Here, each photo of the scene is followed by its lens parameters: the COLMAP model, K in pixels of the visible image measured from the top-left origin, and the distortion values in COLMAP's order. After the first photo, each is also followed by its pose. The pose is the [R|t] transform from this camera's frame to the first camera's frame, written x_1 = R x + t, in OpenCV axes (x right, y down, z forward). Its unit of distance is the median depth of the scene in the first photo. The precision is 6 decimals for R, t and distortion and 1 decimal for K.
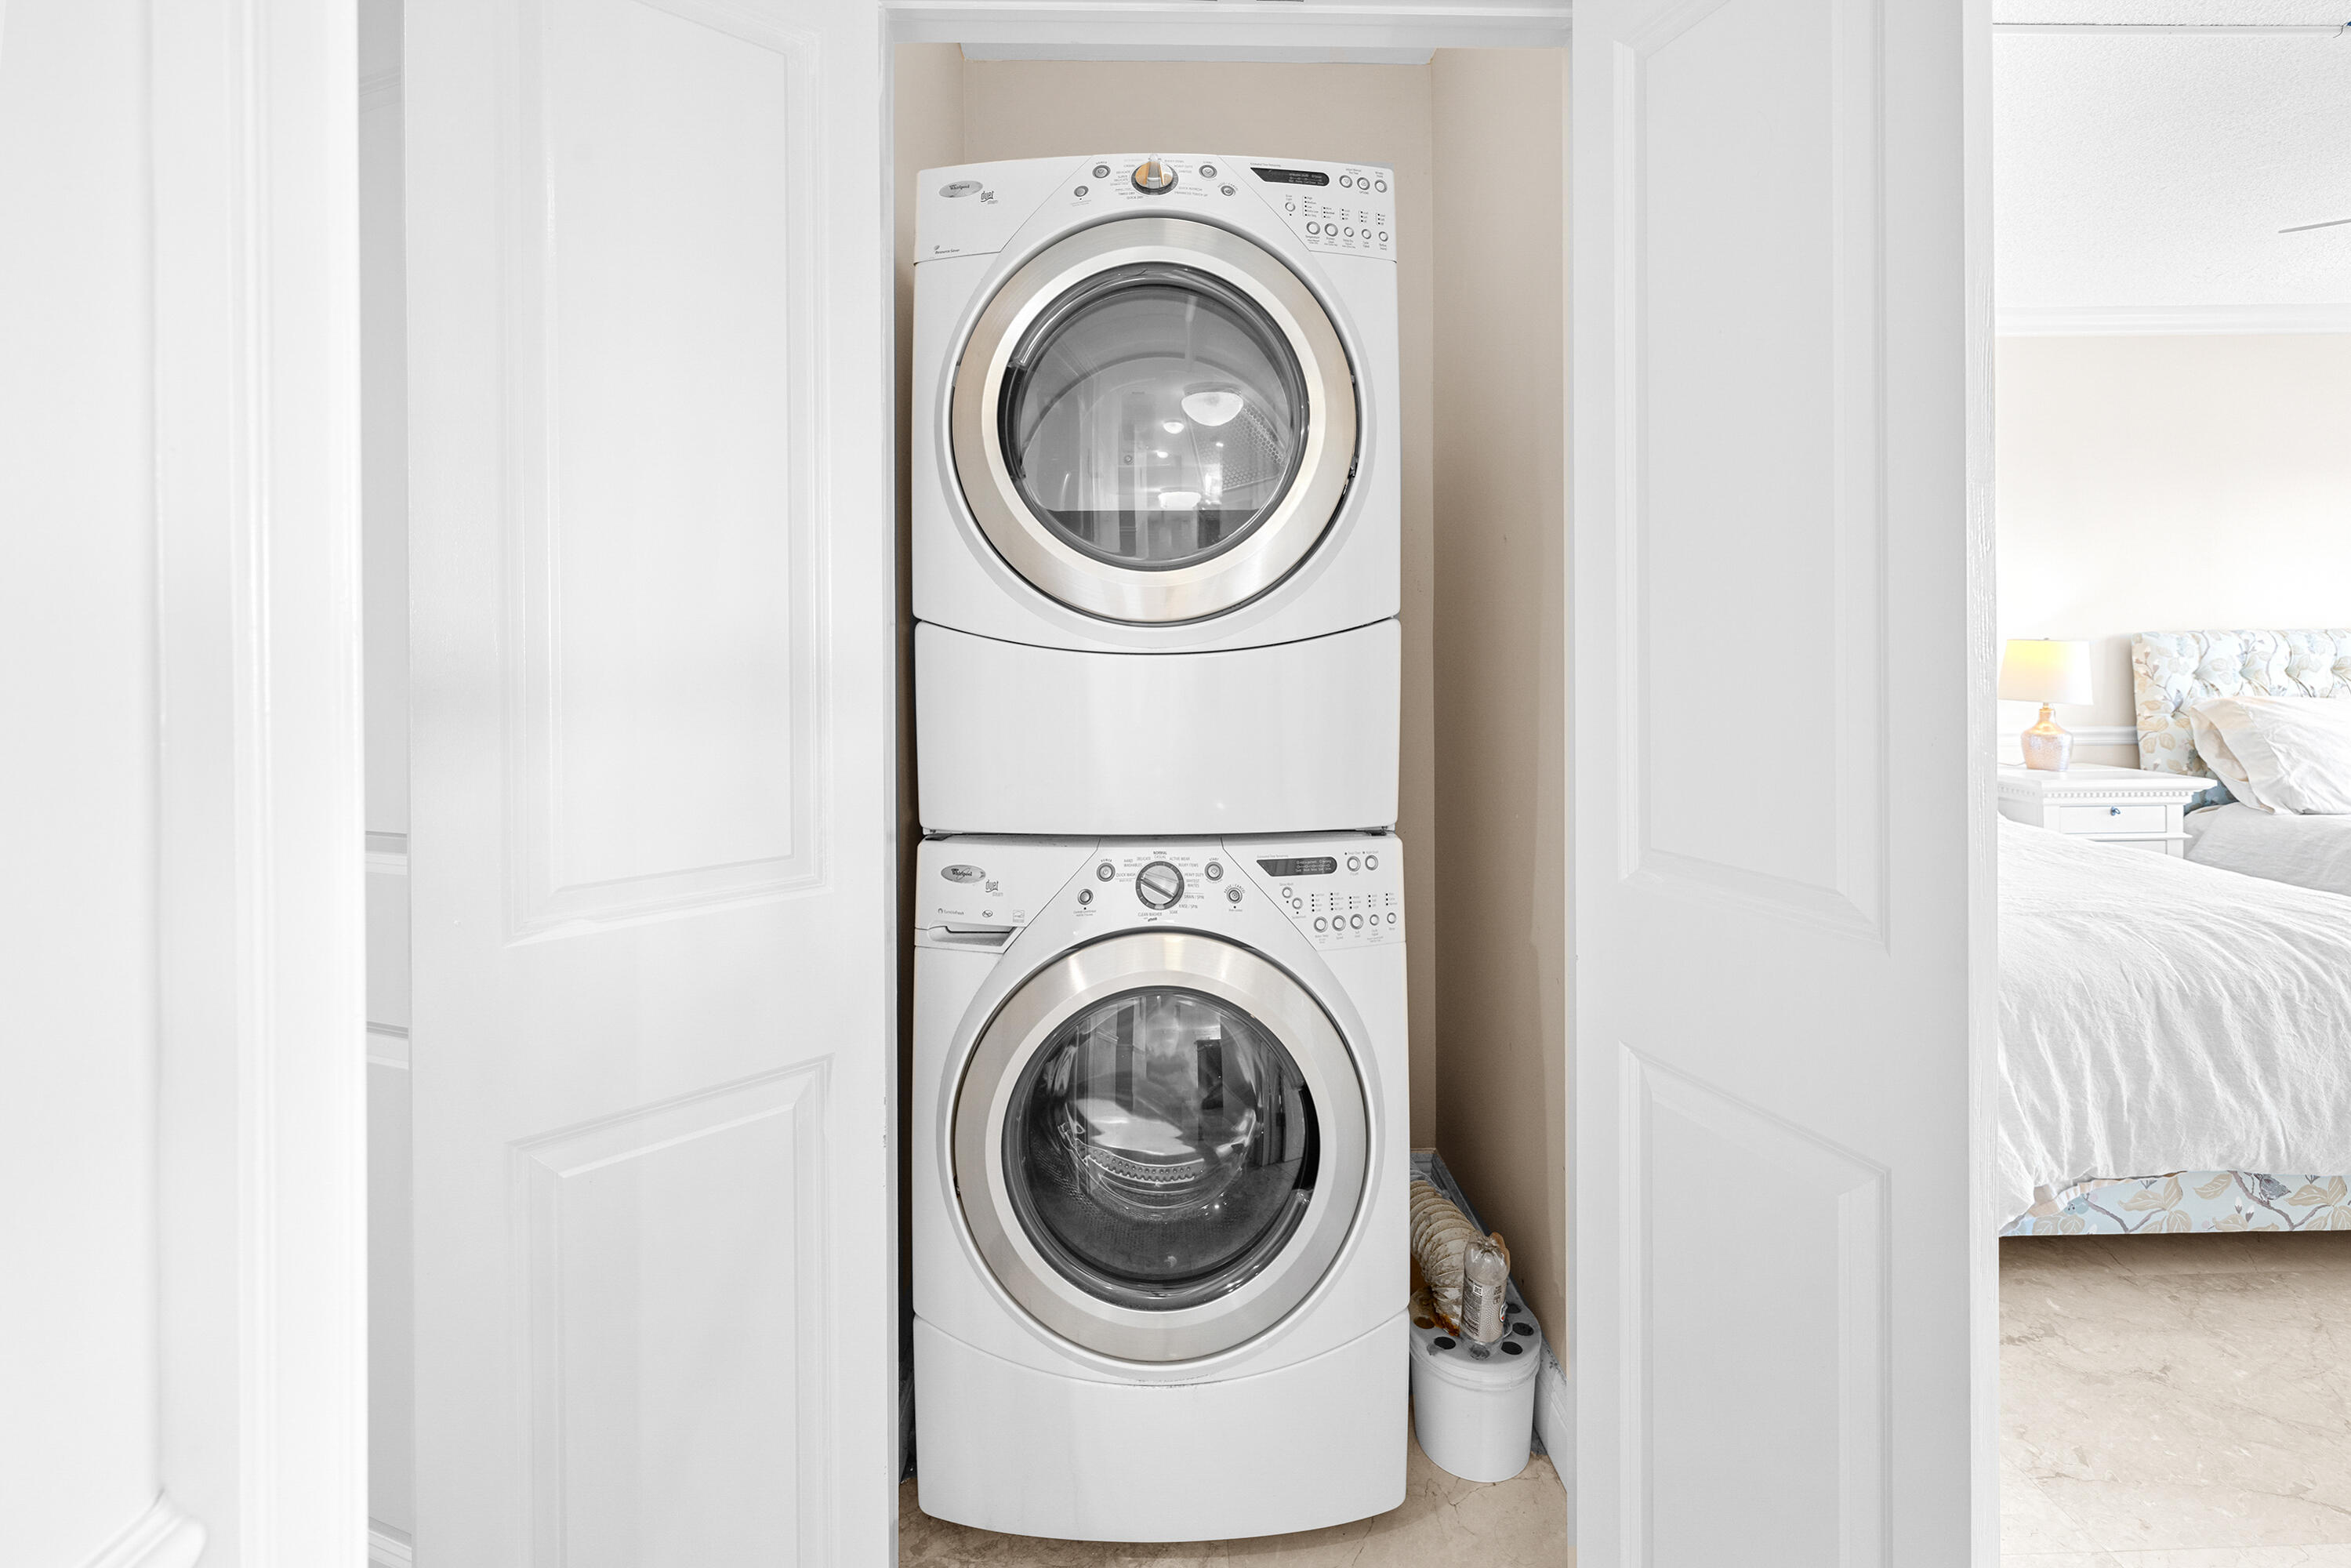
lens RADIAL K [[1034.7, 0, 1180.1], [0, 1034.7, 660.8], [0, 0, 1]] dist [-0.002076, -0.000466]
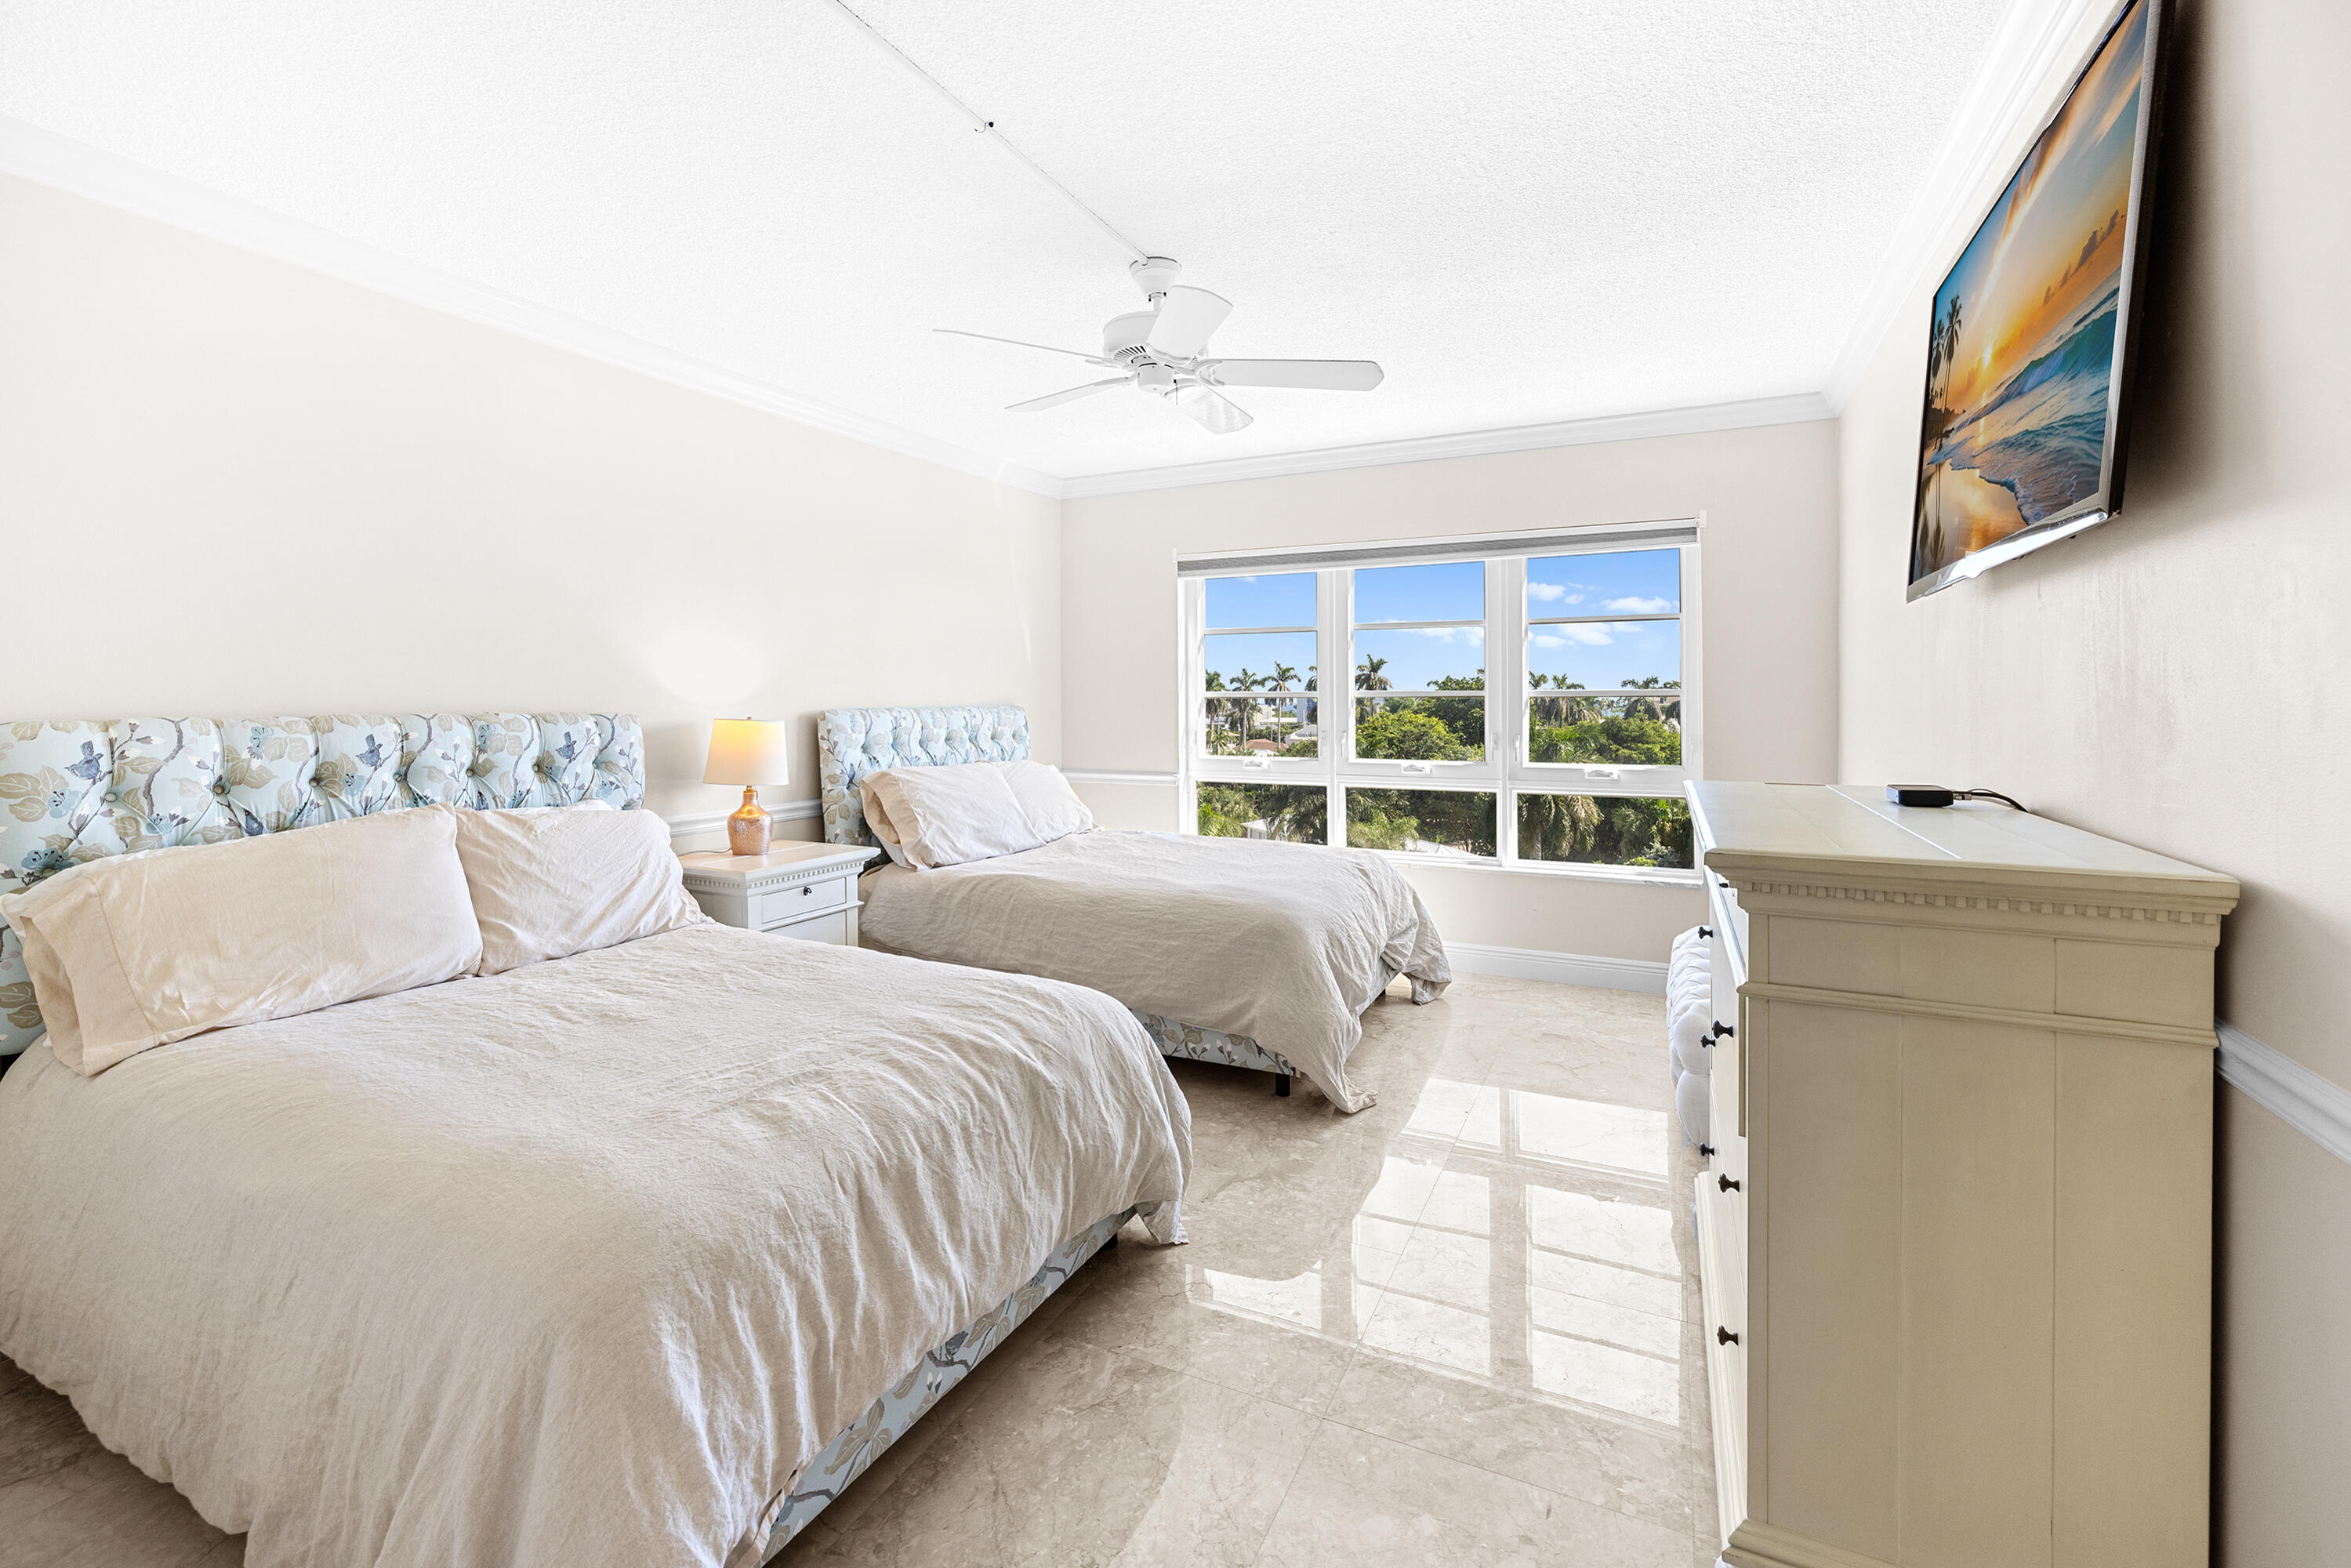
lens RADIAL K [[1013.5, 0, 1166.9], [0, 1013.5, 709.4], [0, 0, 1]] dist [-0.001226, 0.000572]
pose [[0.467724, -0.001325, 0.883874, 0.327010], [0.009843, 0.999945, -0.003710, -0.037761], [-0.883820, 0.010435, 0.467711, 0.375982]]
